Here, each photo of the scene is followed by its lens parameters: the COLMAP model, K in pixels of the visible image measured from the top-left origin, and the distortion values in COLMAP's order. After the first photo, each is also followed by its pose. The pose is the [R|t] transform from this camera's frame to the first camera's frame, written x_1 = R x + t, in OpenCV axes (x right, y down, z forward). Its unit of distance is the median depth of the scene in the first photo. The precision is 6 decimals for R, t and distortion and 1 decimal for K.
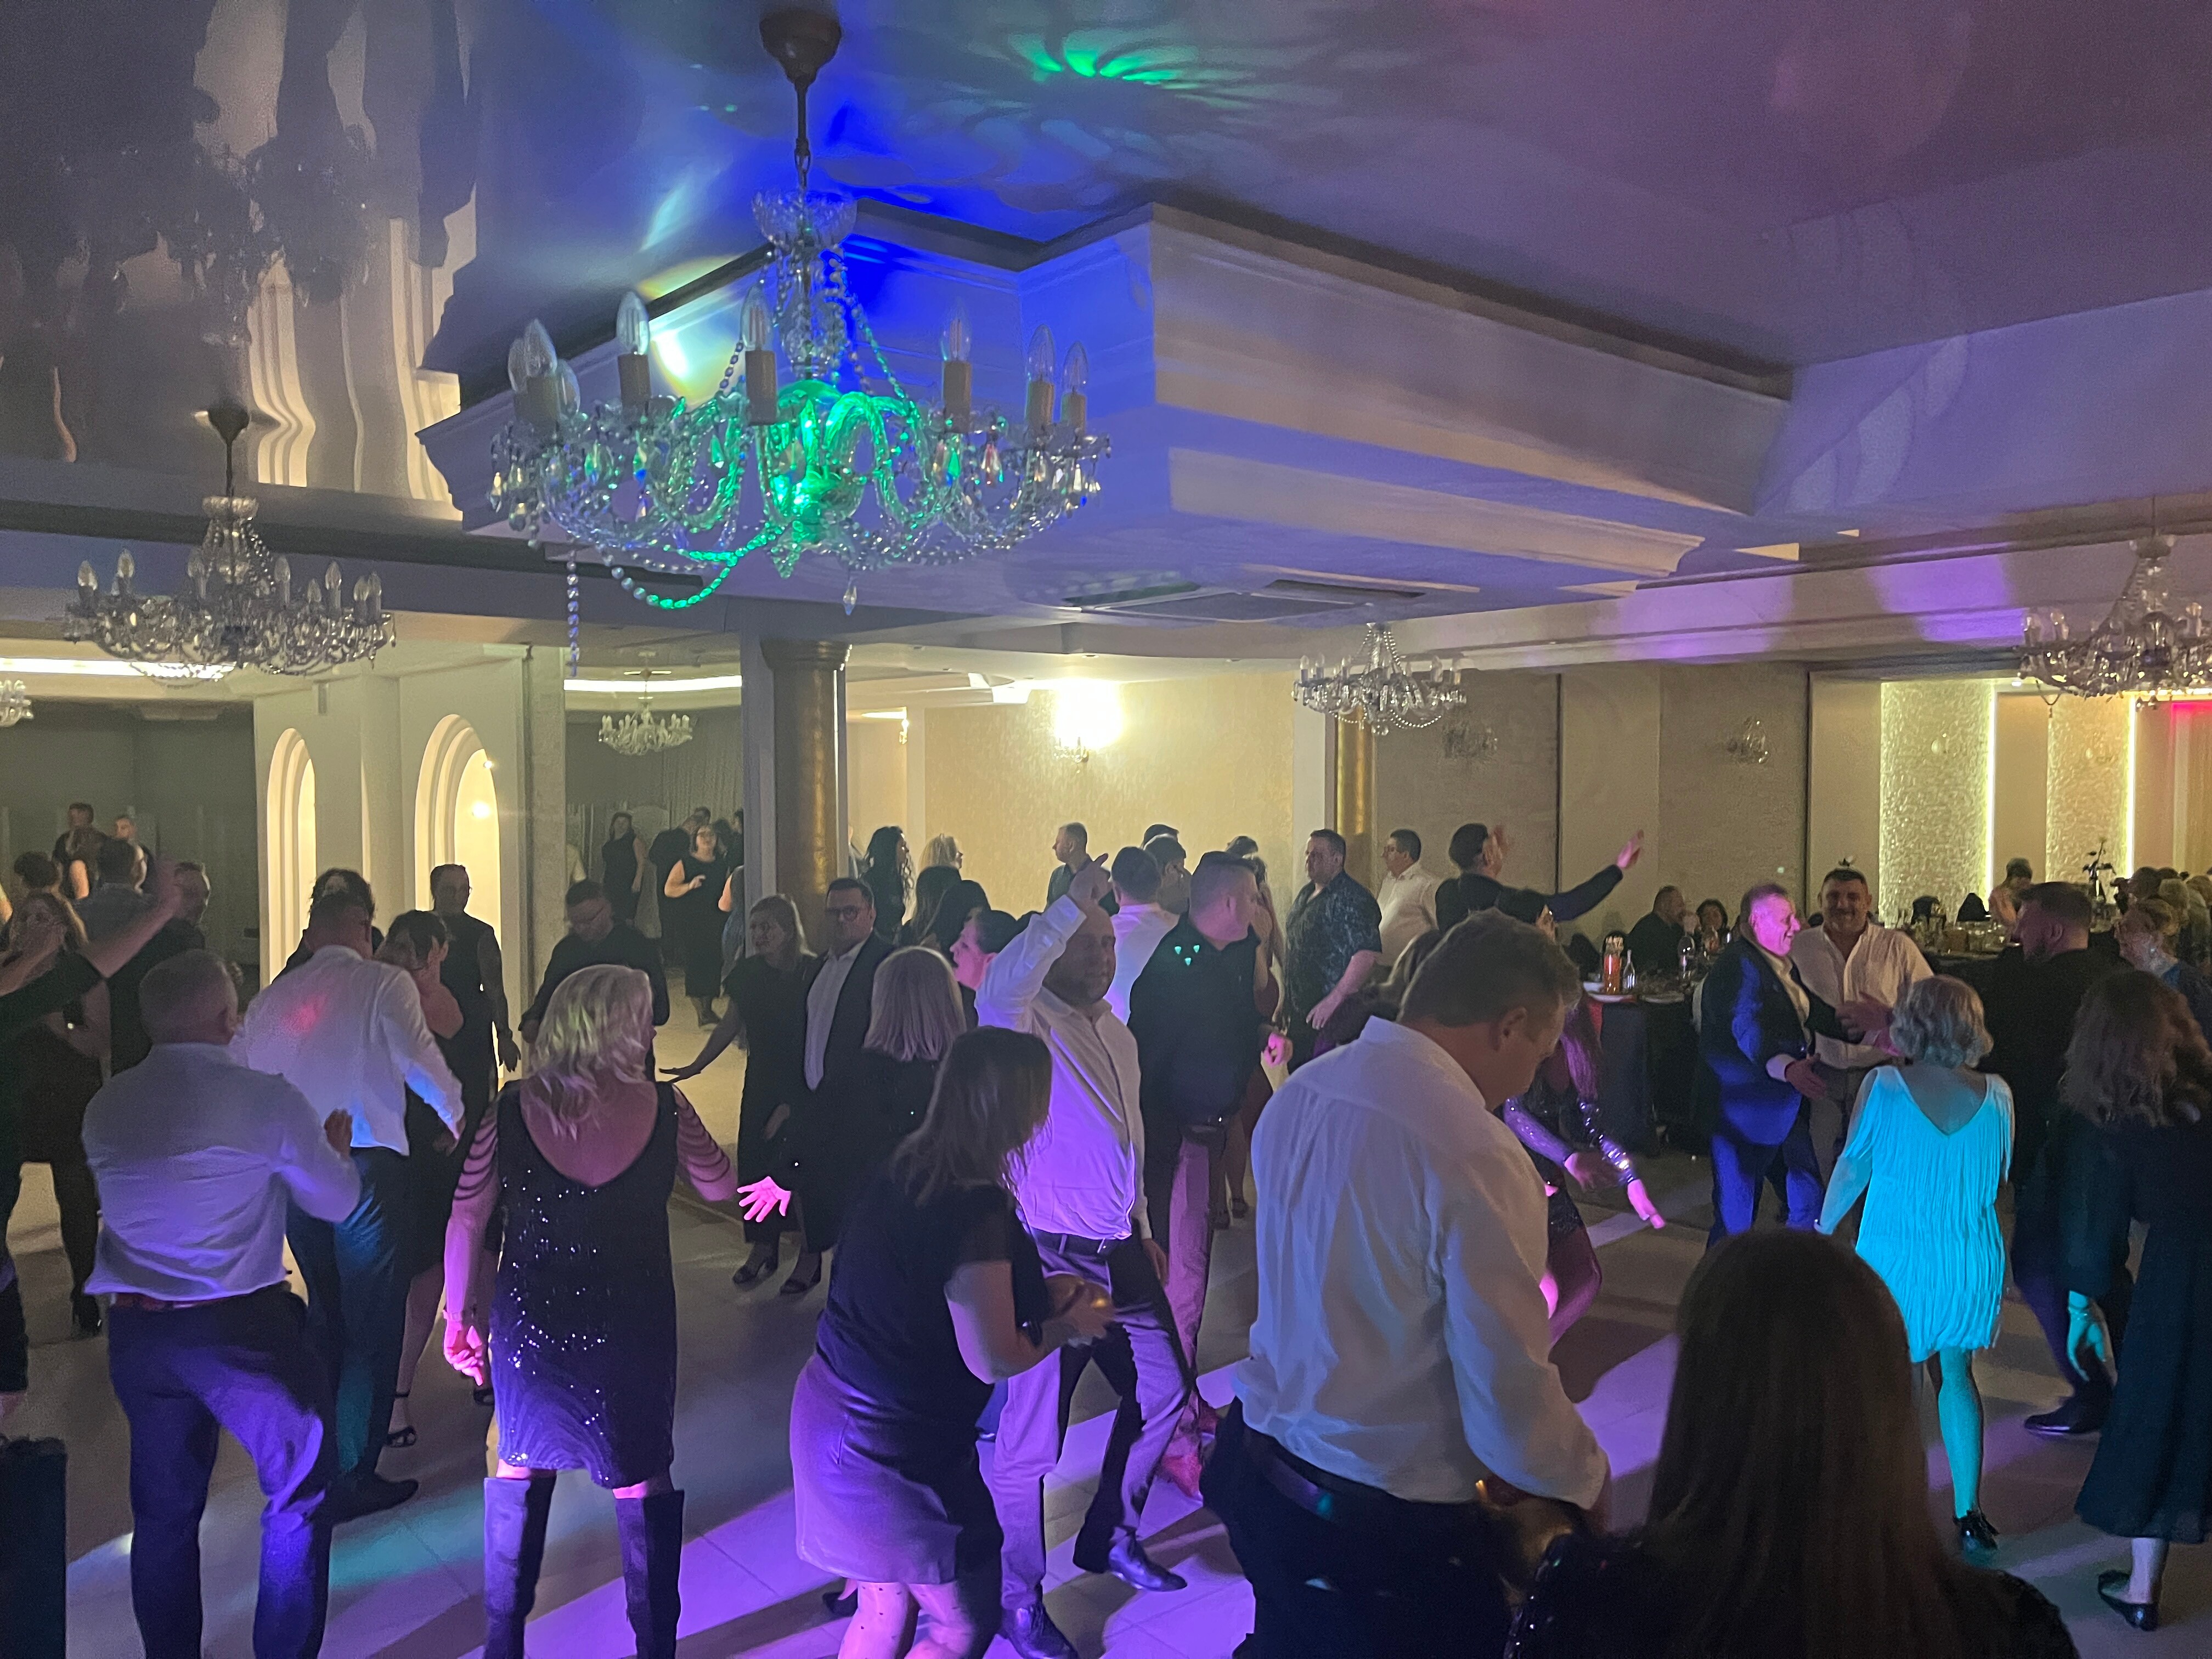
lens RADIAL K [[1683.5, 0, 1119.4], [0, 1683.5, 830.0], [0, 0, 1]] dist [0.091184, -0.130101]
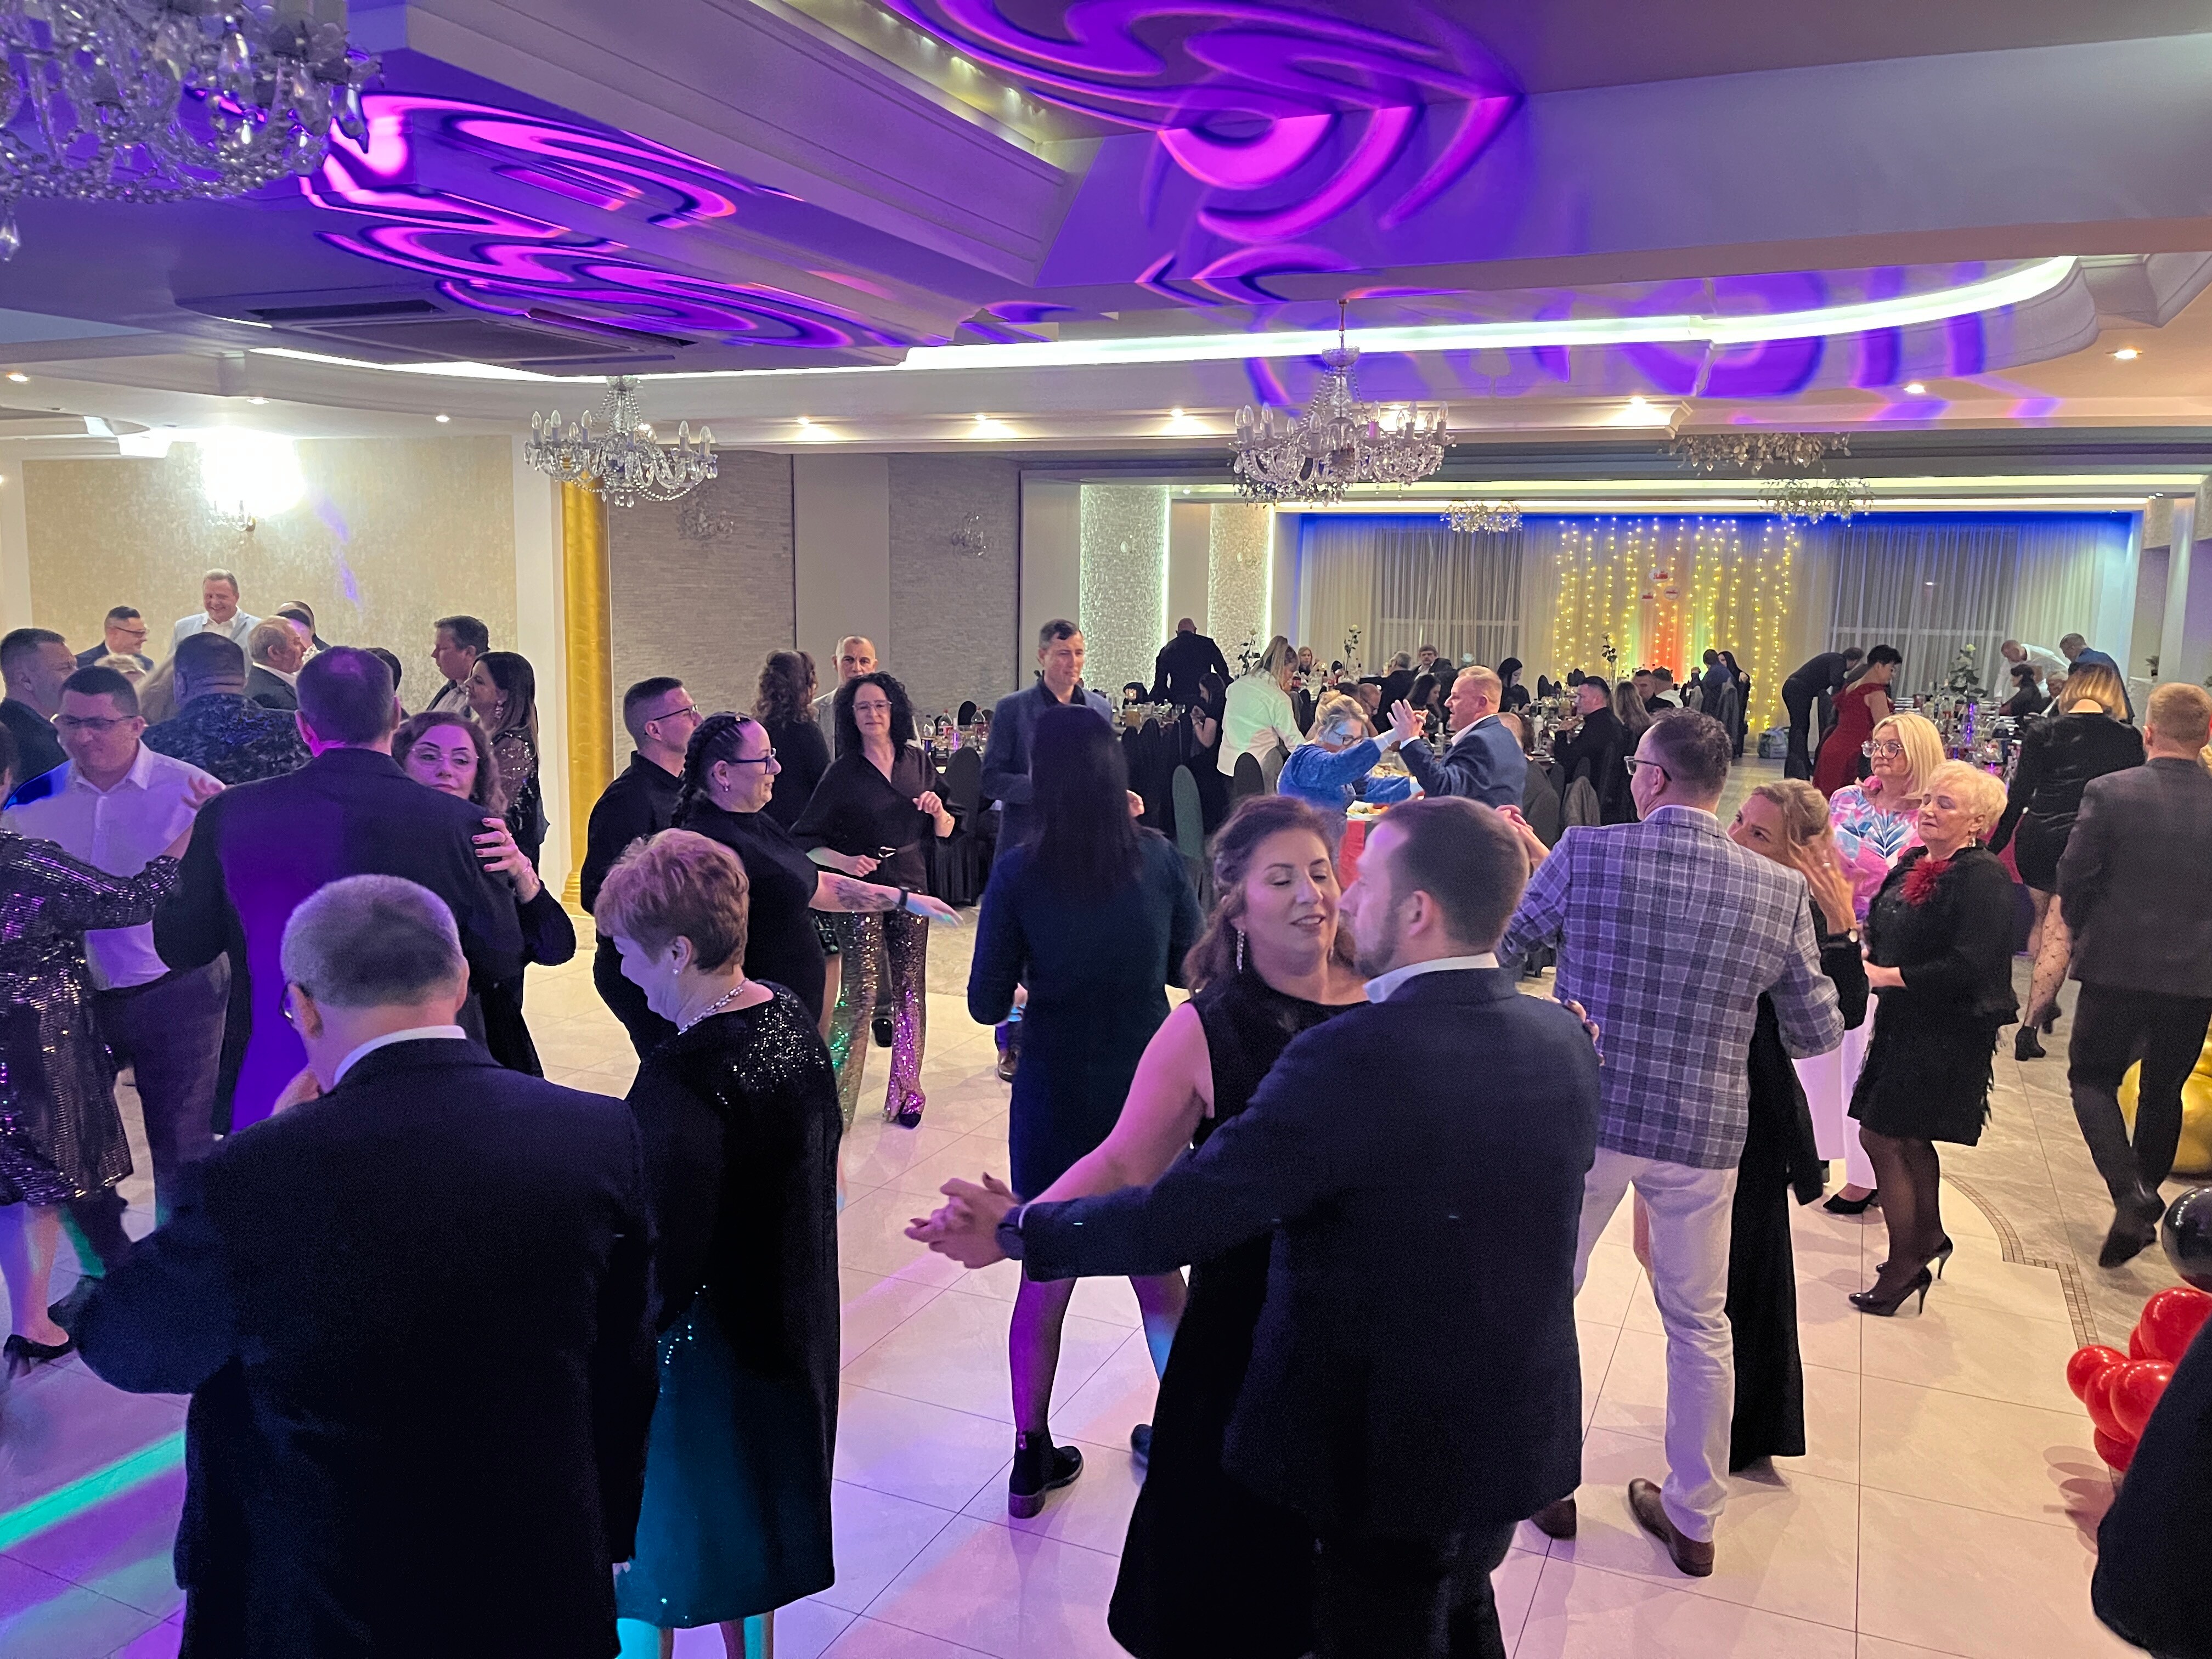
lens RADIAL K [[1693.3, 0, 1121.7], [0, 1693.3, 812.9], [0, 0, 1]] dist [0.073932, -0.093346]
pose [[0.898741, -0.041597, 0.436503, -0.009128], [-0.007013, 0.993999, 0.109163, 0.003727], [-0.438424, -0.101170, 0.893056, 0.015625]]
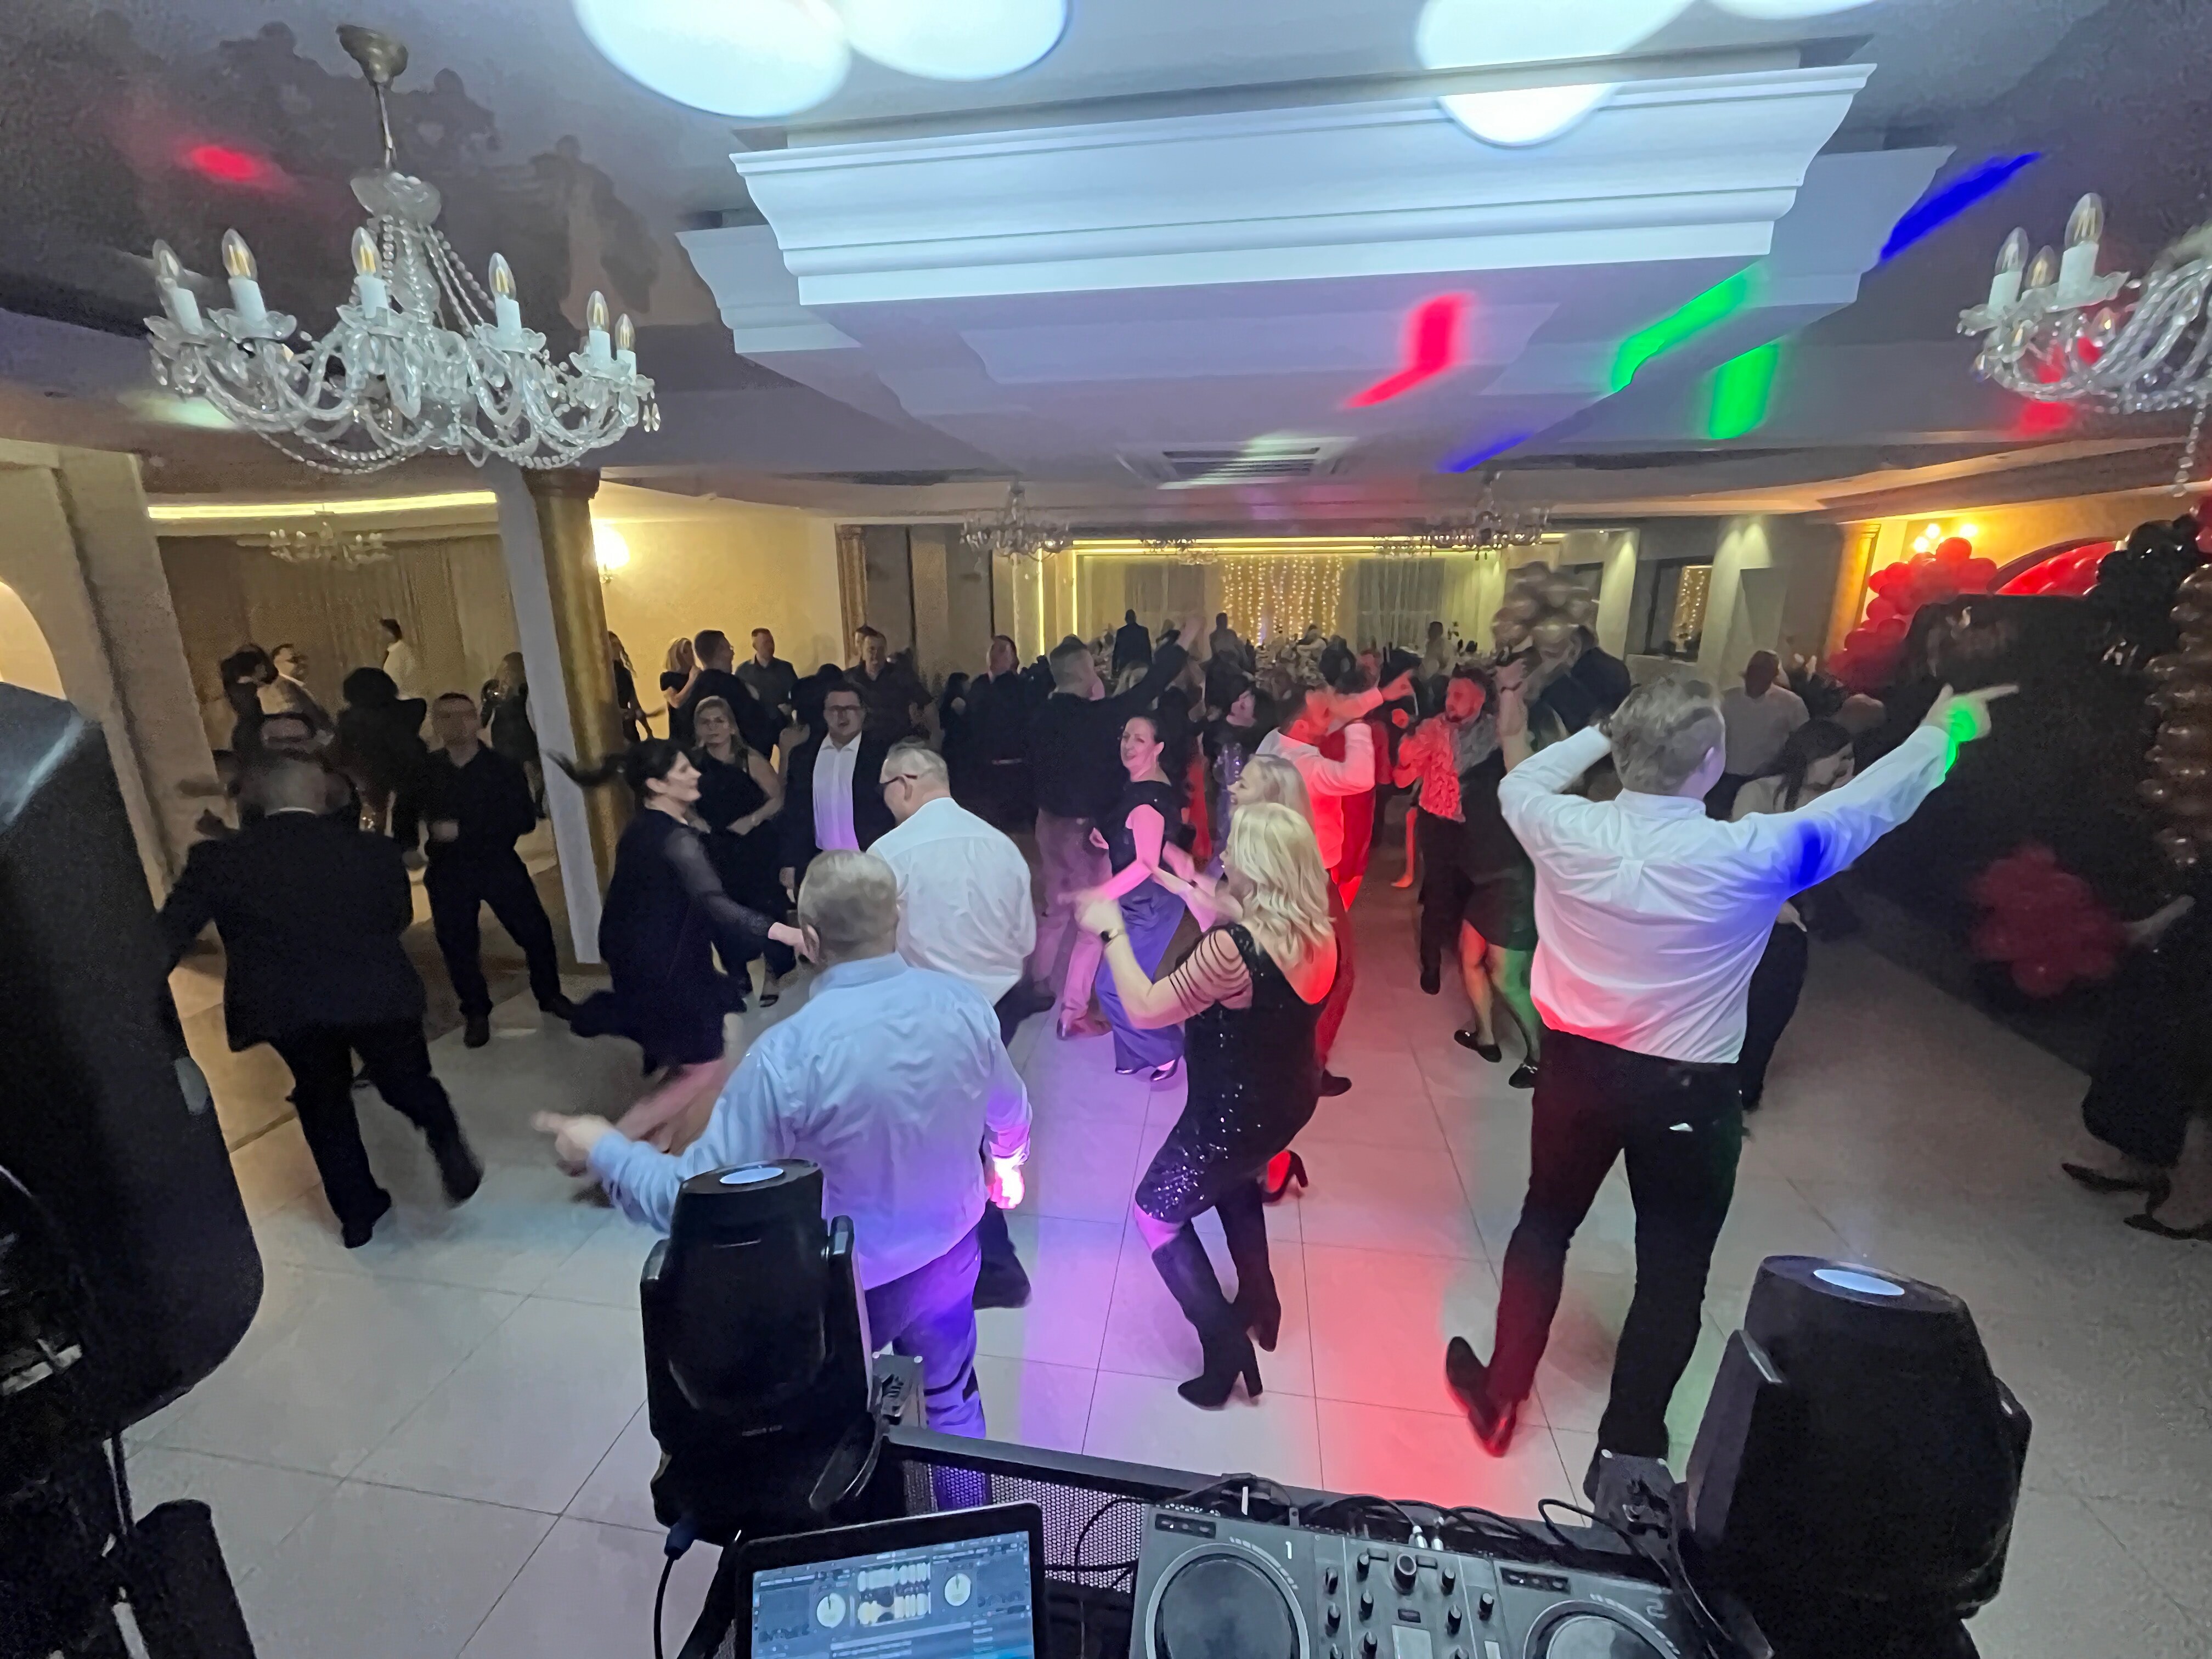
lens RADIAL K [[899.6, 0, 1106.0], [0, 899.6, 829.5], [0, 0, 1]] dist [0.000388, -0.000503]
pose [[0.758056, -0.170662, 0.629464, -0.227535], [0.025746, 0.972234, 0.232590, -0.007684], [-0.651681, -0.160110, 0.741402, 0.205034]]
